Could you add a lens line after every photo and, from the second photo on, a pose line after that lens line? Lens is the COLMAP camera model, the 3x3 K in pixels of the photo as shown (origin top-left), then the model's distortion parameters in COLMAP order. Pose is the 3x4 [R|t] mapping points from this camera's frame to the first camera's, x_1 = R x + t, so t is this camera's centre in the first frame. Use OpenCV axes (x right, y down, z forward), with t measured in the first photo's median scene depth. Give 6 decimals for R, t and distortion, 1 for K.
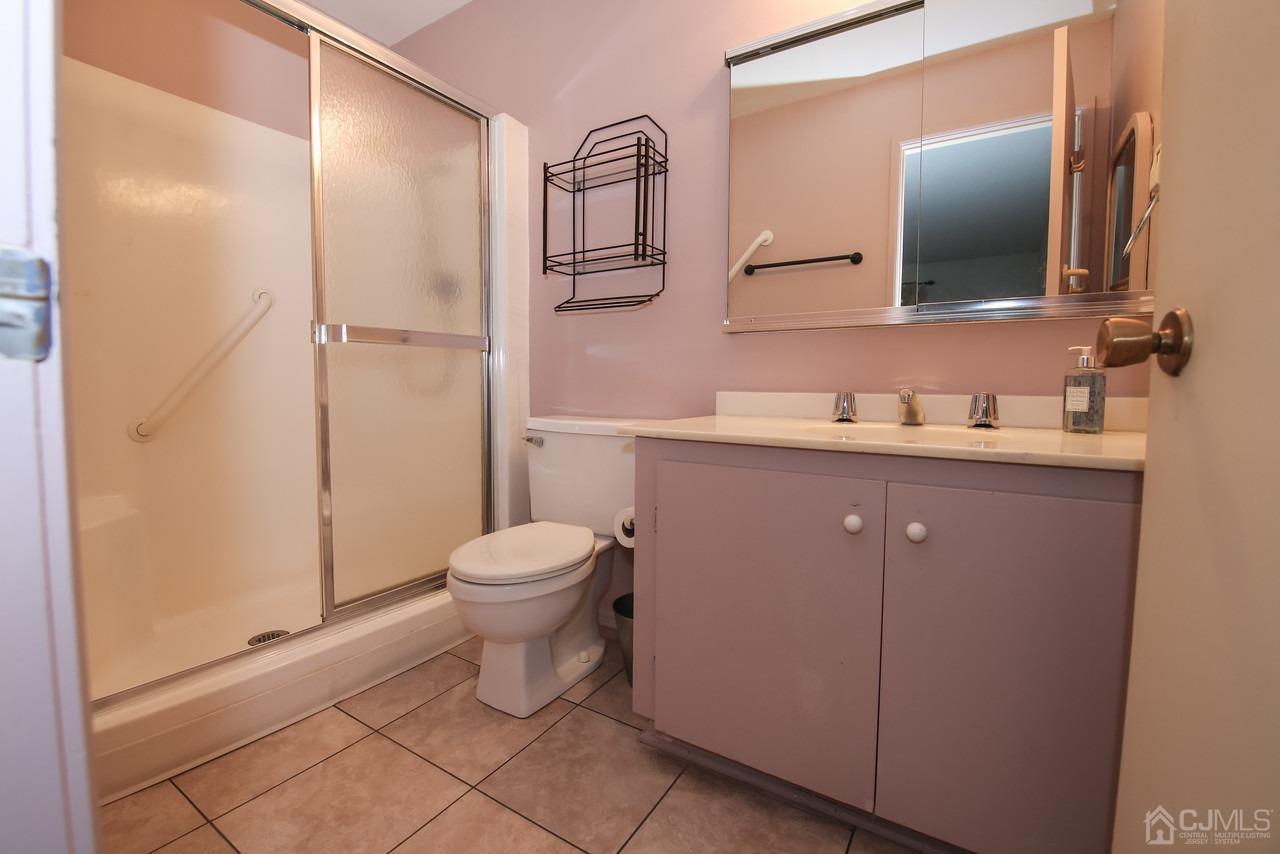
lens RADIAL K [[555.7, 0, 643.0], [0, 555.7, 418.3], [0, 0, 1]] dist [-0.015962, 0.000671]
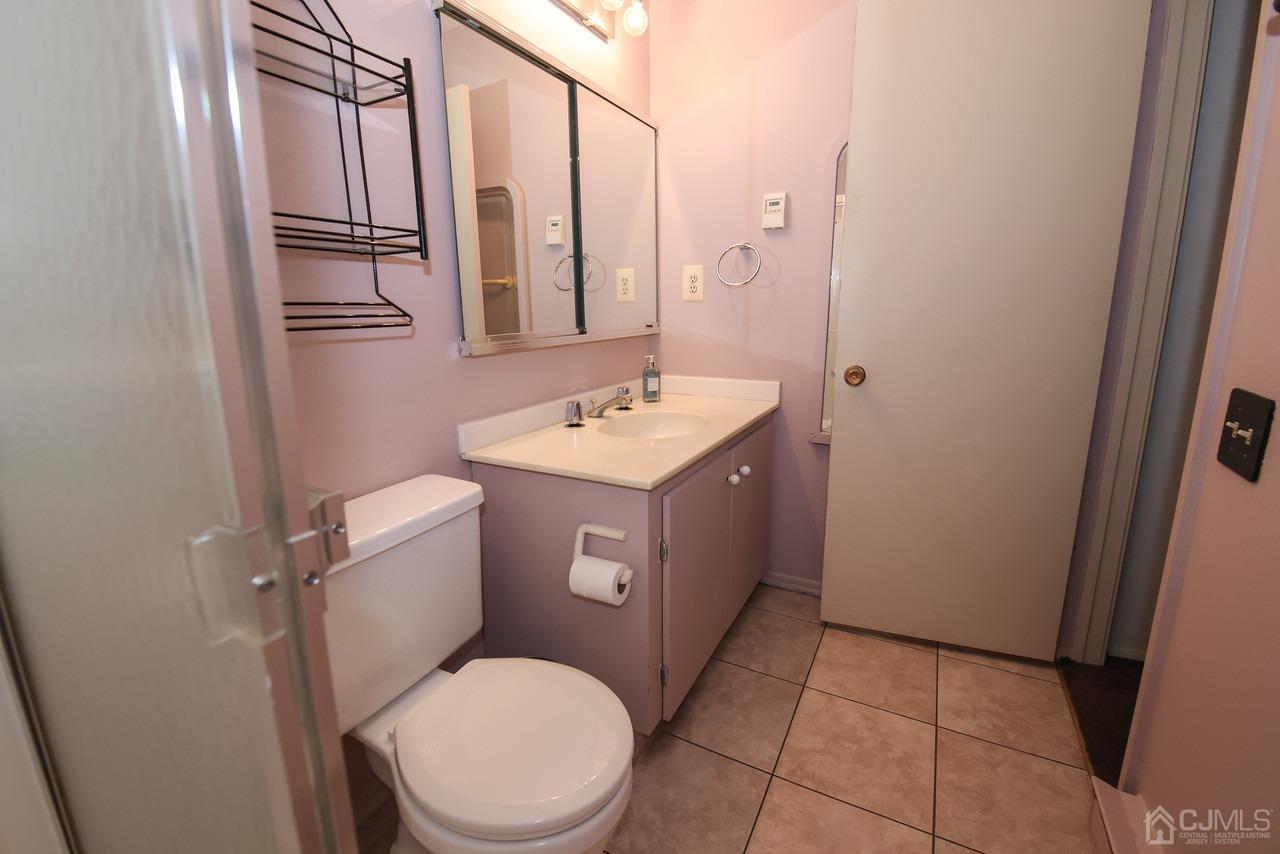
lens RADIAL K [[555.7, 0, 643.9], [0, 555.7, 423.6], [0, 0, 1]] dist [-0.015962, 0.000671]
pose [[-0.090179, -0.210805, 0.973360, -0.970797], [0.069657, 0.973613, 0.217313, -0.292710], [-0.993487, 0.087398, -0.073115, 1.099153]]
